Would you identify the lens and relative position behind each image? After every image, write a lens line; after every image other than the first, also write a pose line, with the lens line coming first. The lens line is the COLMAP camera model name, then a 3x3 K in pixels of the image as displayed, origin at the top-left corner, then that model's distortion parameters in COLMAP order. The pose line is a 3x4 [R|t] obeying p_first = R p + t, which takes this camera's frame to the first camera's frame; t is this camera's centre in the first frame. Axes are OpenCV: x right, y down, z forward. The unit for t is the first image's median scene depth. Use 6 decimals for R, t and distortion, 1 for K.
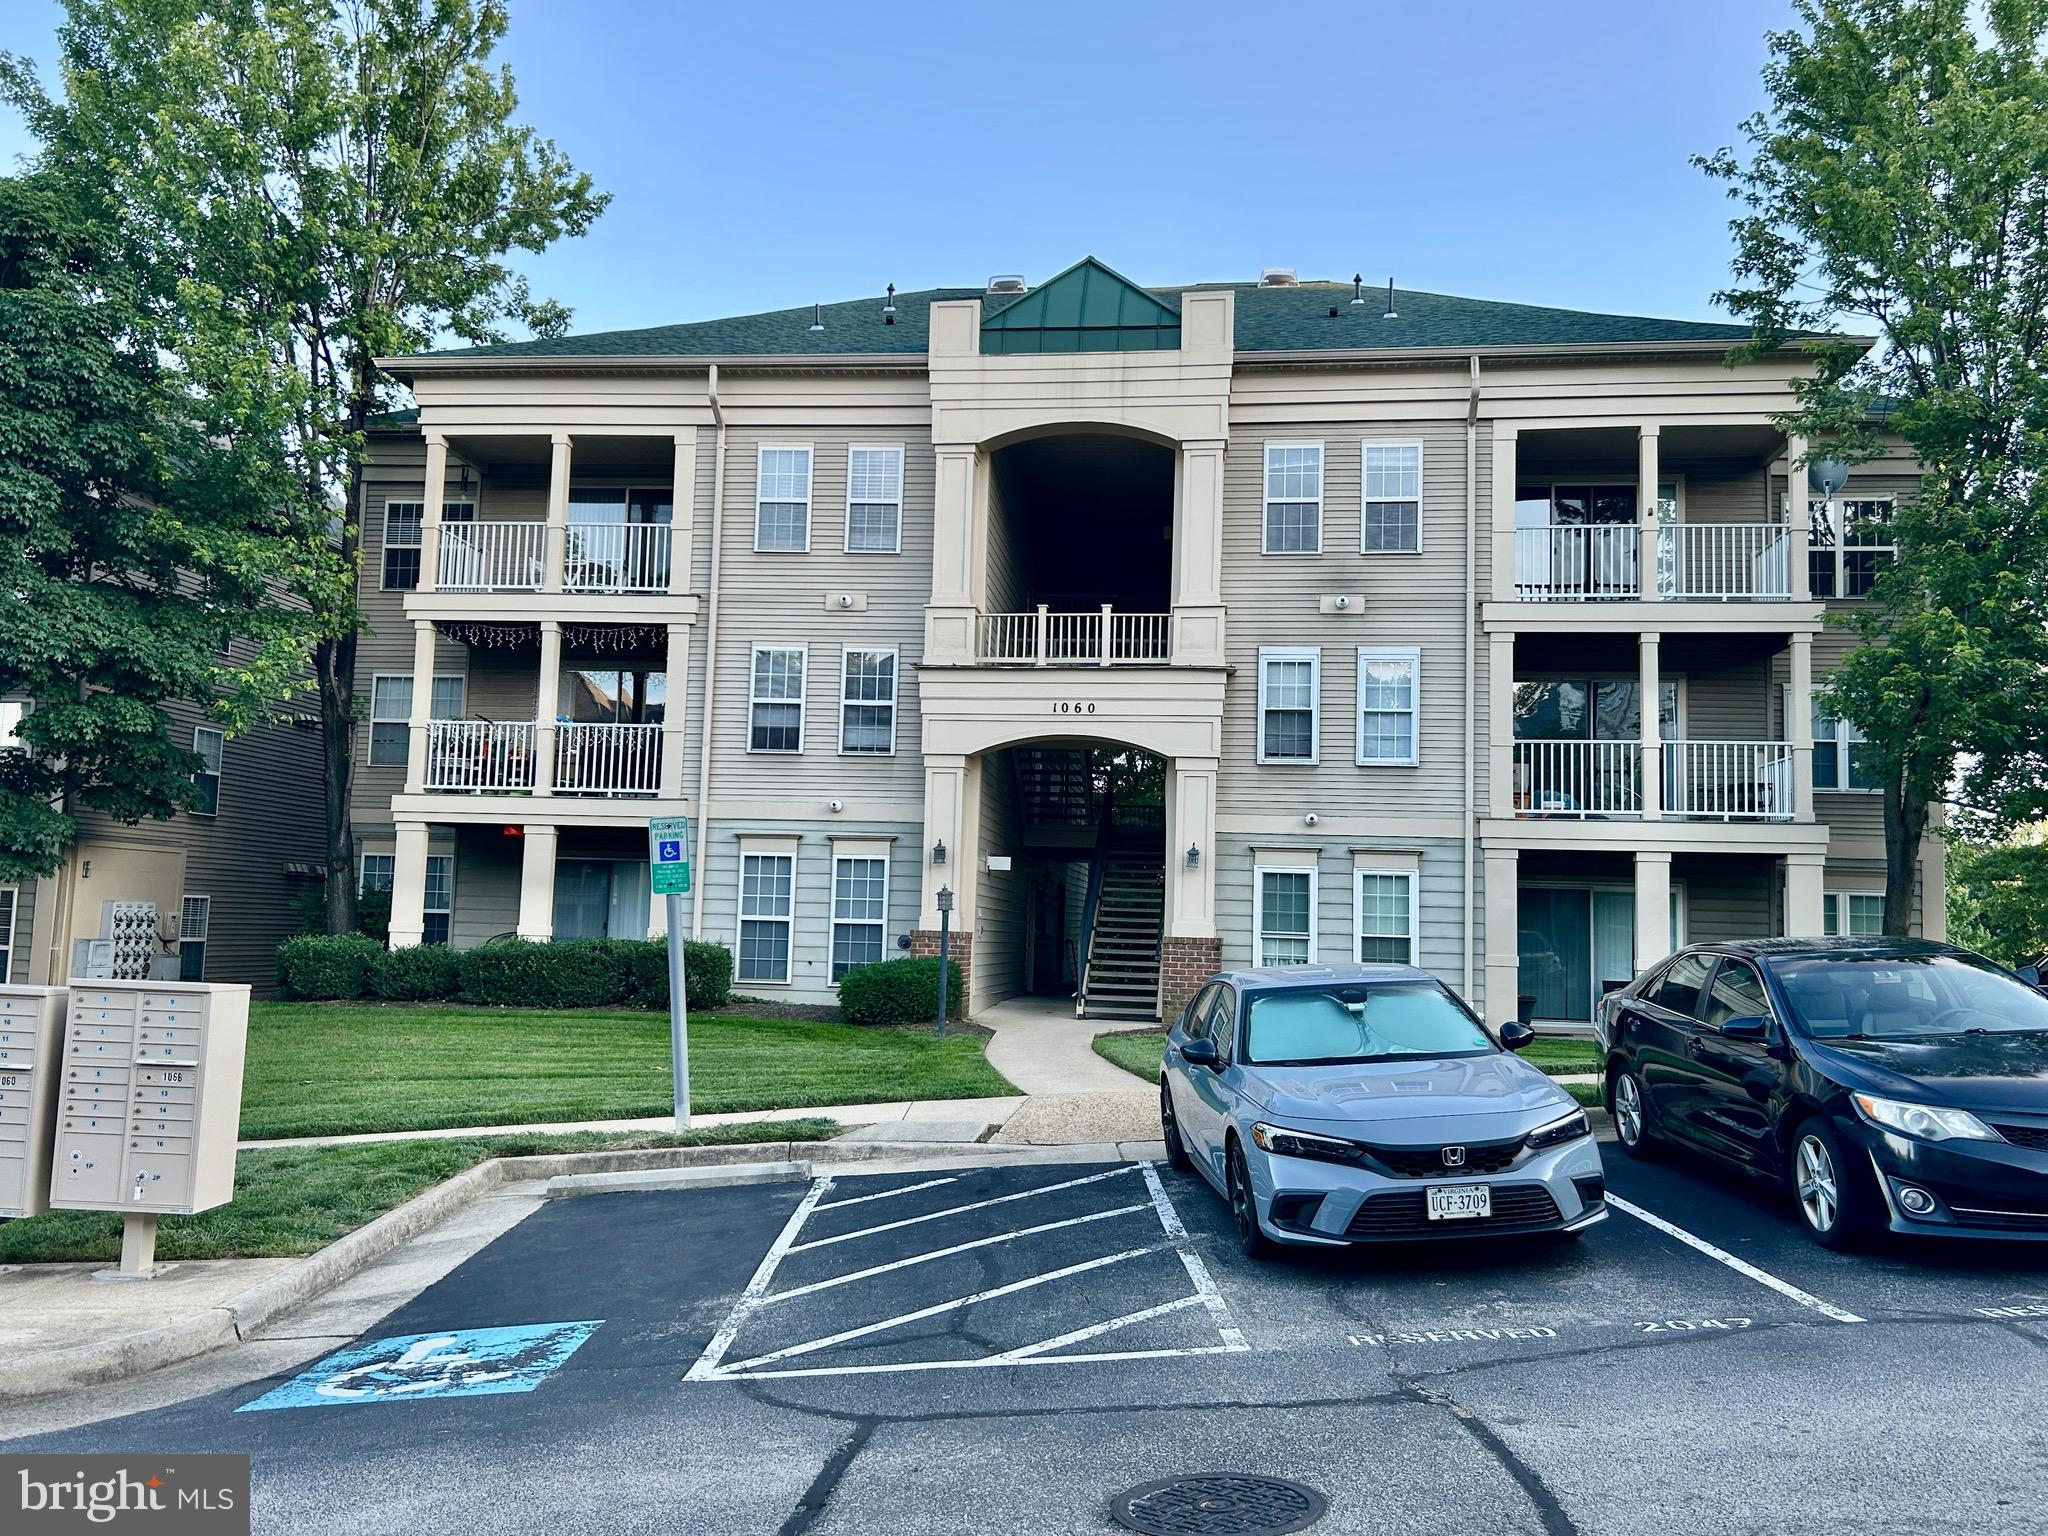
lens RADIAL K [[1501.2, 0, 1024.8], [0, 1501.2, 771.4], [0, 0, 1]] dist [0.056321, -0.047615]
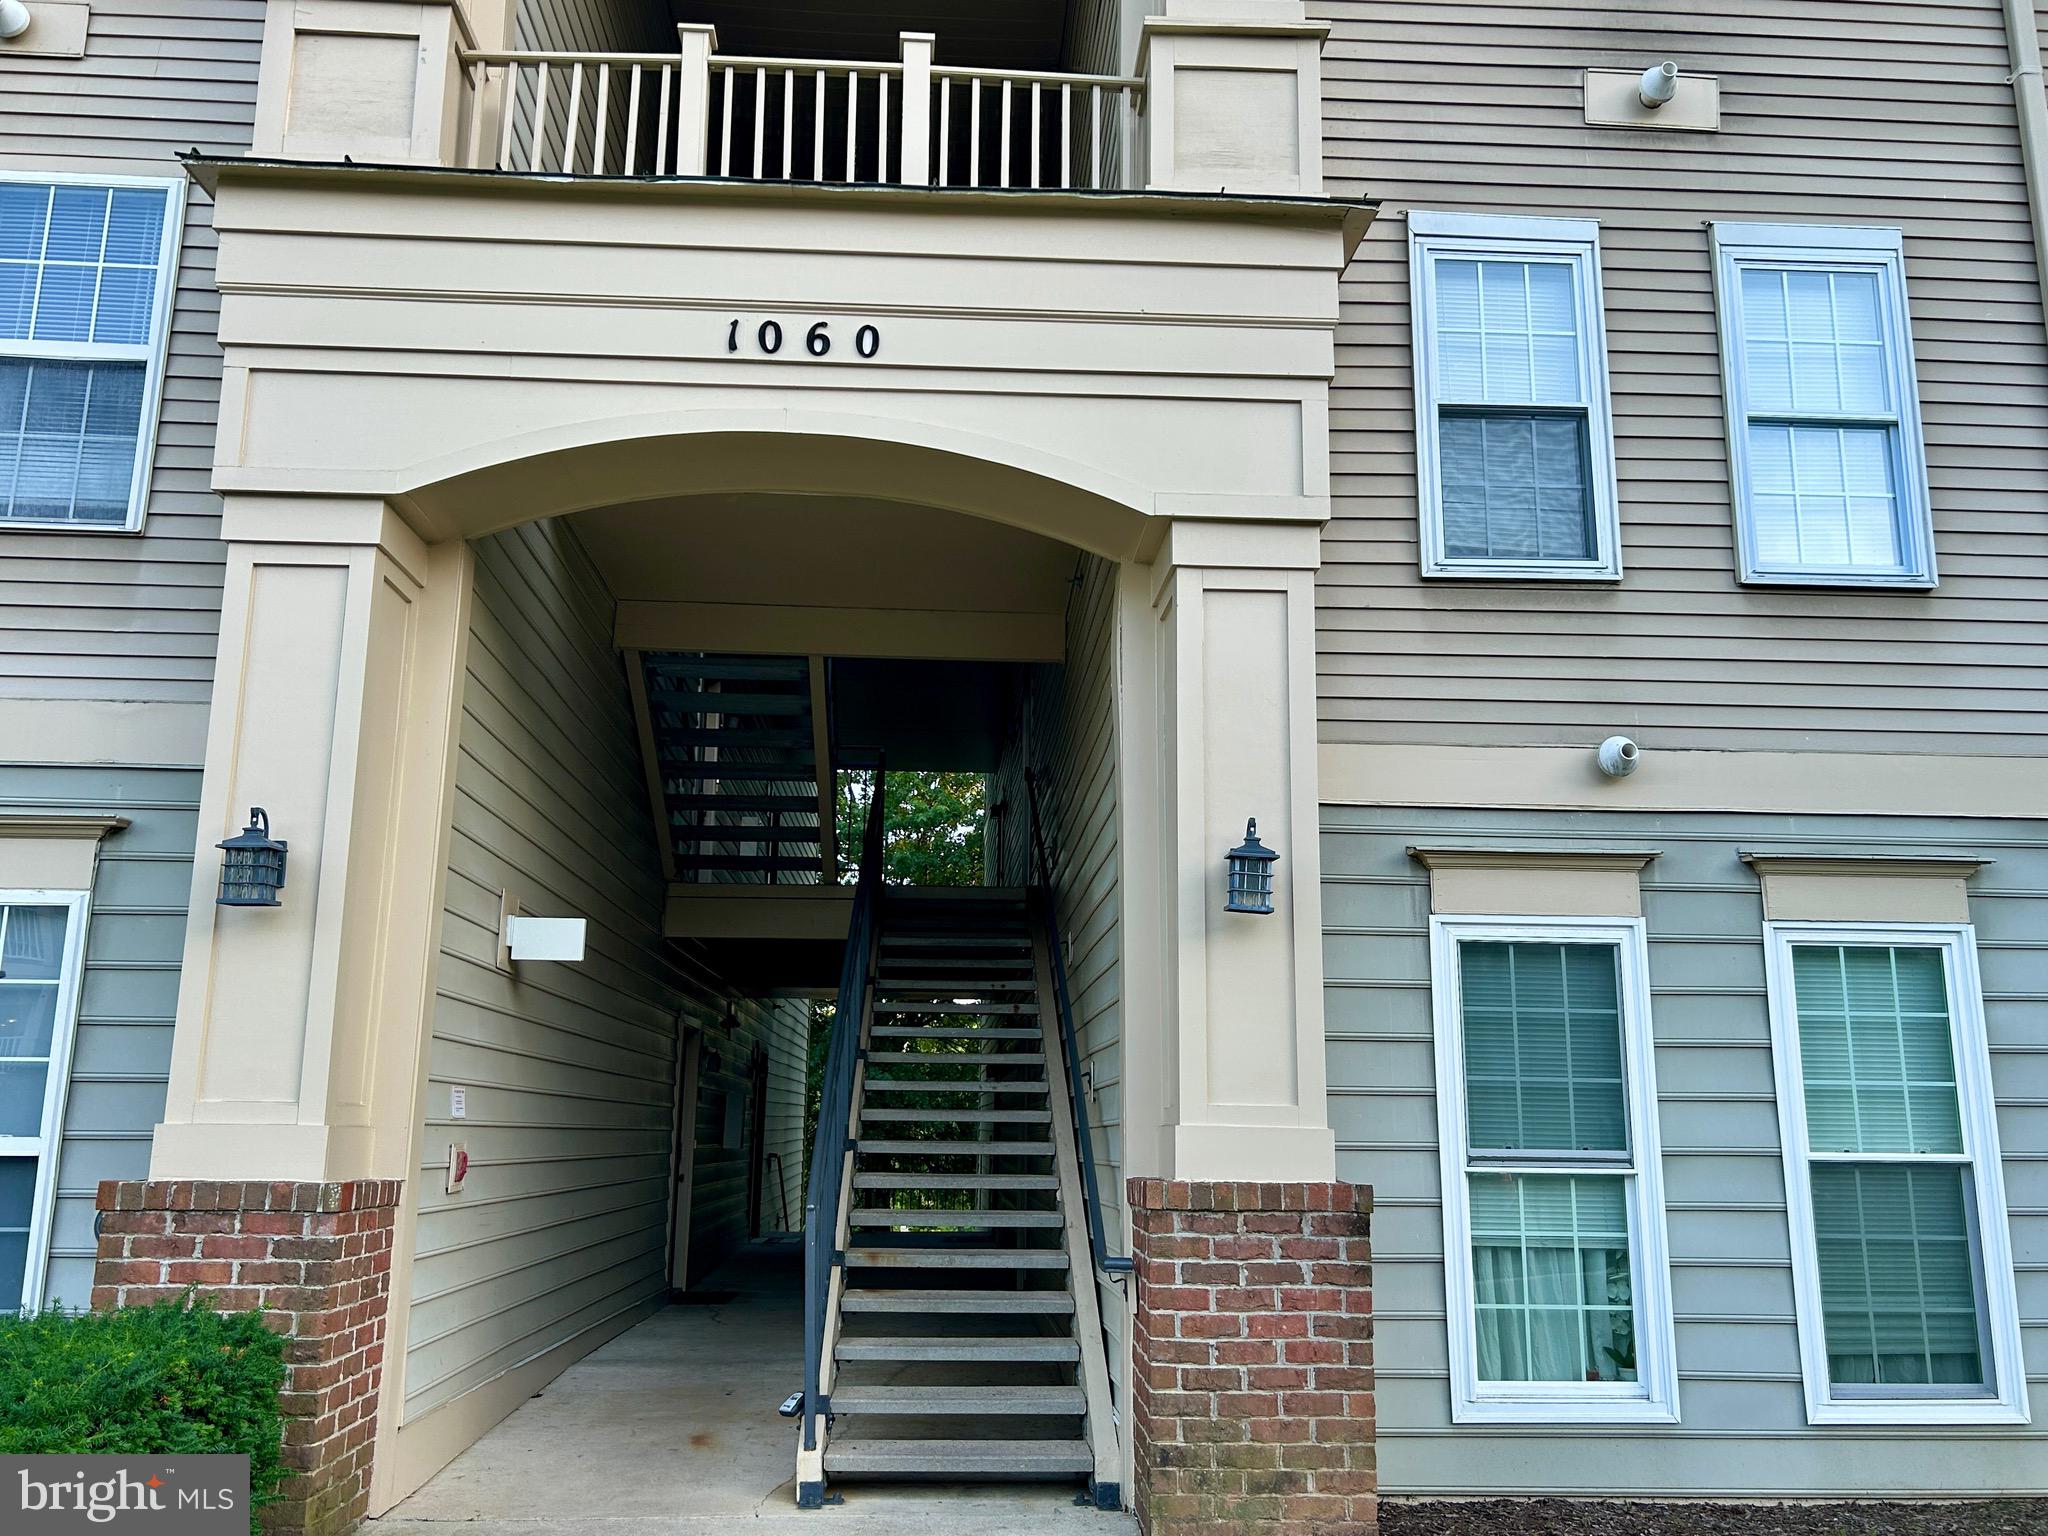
lens RADIAL K [[1501.2, 0, 1006.1], [0, 1501.2, 805.0], [0, 0, 1]] dist [0.056321, -0.047615]
pose [[0.983747, 0.016913, 0.178762, 0.021101], [0.001351, 0.994829, -0.101559, 0.070218], [-0.179556, 0.100150, 0.978637, 0.726652]]
